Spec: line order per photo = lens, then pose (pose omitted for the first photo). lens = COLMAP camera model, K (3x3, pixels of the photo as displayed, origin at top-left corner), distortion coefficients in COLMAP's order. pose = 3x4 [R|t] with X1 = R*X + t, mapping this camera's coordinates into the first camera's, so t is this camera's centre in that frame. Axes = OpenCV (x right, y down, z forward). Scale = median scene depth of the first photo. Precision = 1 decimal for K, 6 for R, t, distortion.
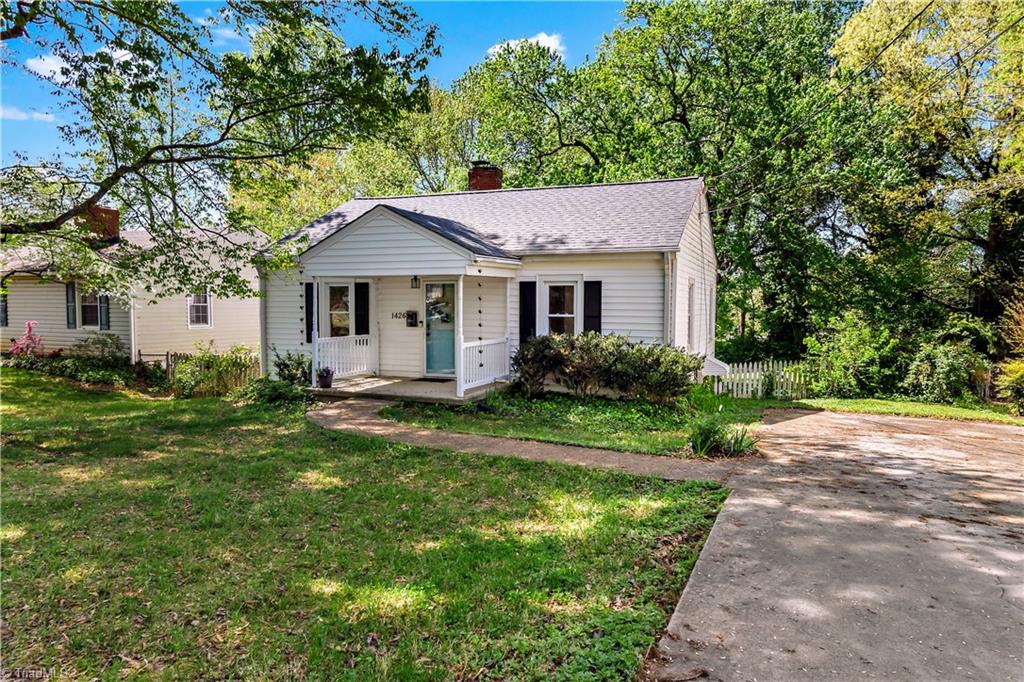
lens RADIAL K [[584.1, 0, 534.8], [0, 584.1, 321.9], [0, 0, 1]] dist [0.004437, -0.001305]
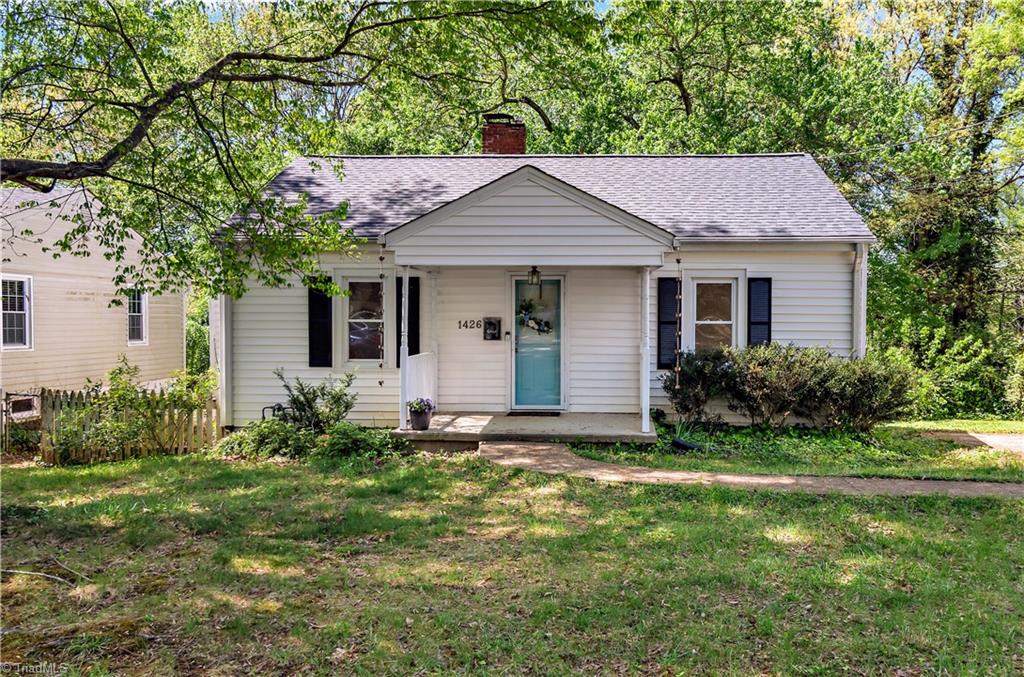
lens RADIAL K [[772.7, 0, 550.2], [0, 772.7, 337.7], [0, 0, 1]] dist [-0.000622, -0.001284]
pose [[0.955399, -0.011008, 0.295113, -0.457725], [0.012138, 0.999924, -0.001998, 0.008797], [-0.295069, 0.005491, 0.955460, 0.090726]]
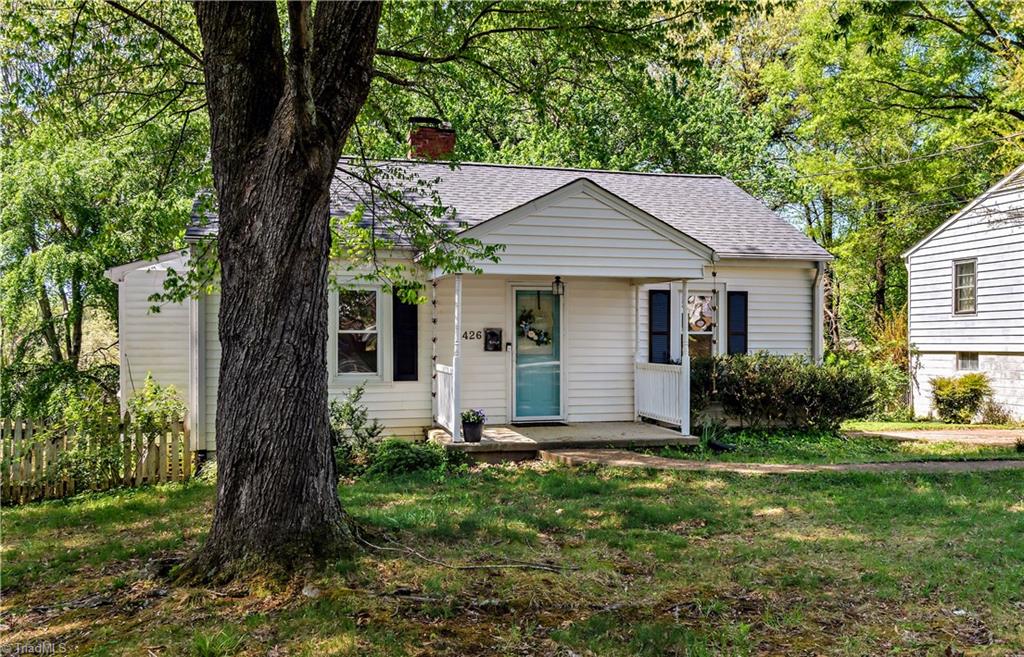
lens RADIAL K [[832.5, 0, 512.0], [0, 832.5, 328.5], [0, 0, 1]] dist [-0.003810, 0.000805]
pose [[0.831062, 0.000313, 0.556179, -0.810452], [0.021613, 0.999226, -0.032858, 0.015725], [-0.555759, 0.039328, 0.830413, 0.176731]]
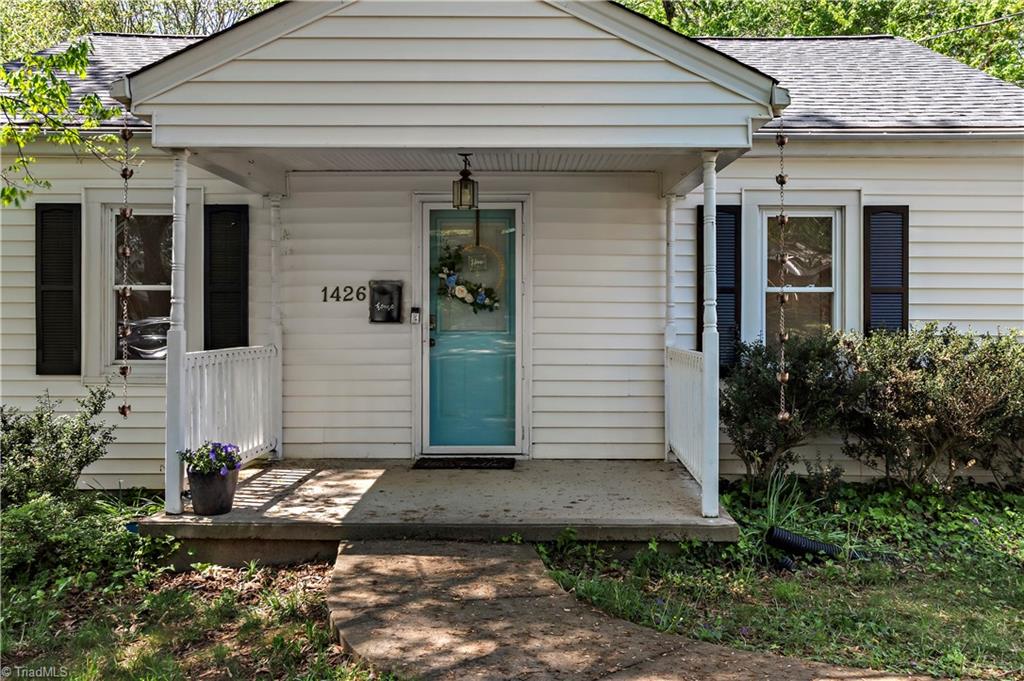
lens RADIAL K [[841.5, 0, 526.7], [0, 841.5, 322.8], [0, 0, 1]] dist [0.009278, 0.004647]
pose [[0.939592, -0.004043, 0.342273, -0.338962], [0.013479, 0.999592, -0.025196, 0.025041], [-0.342032, 0.028287, 0.939263, 0.501616]]
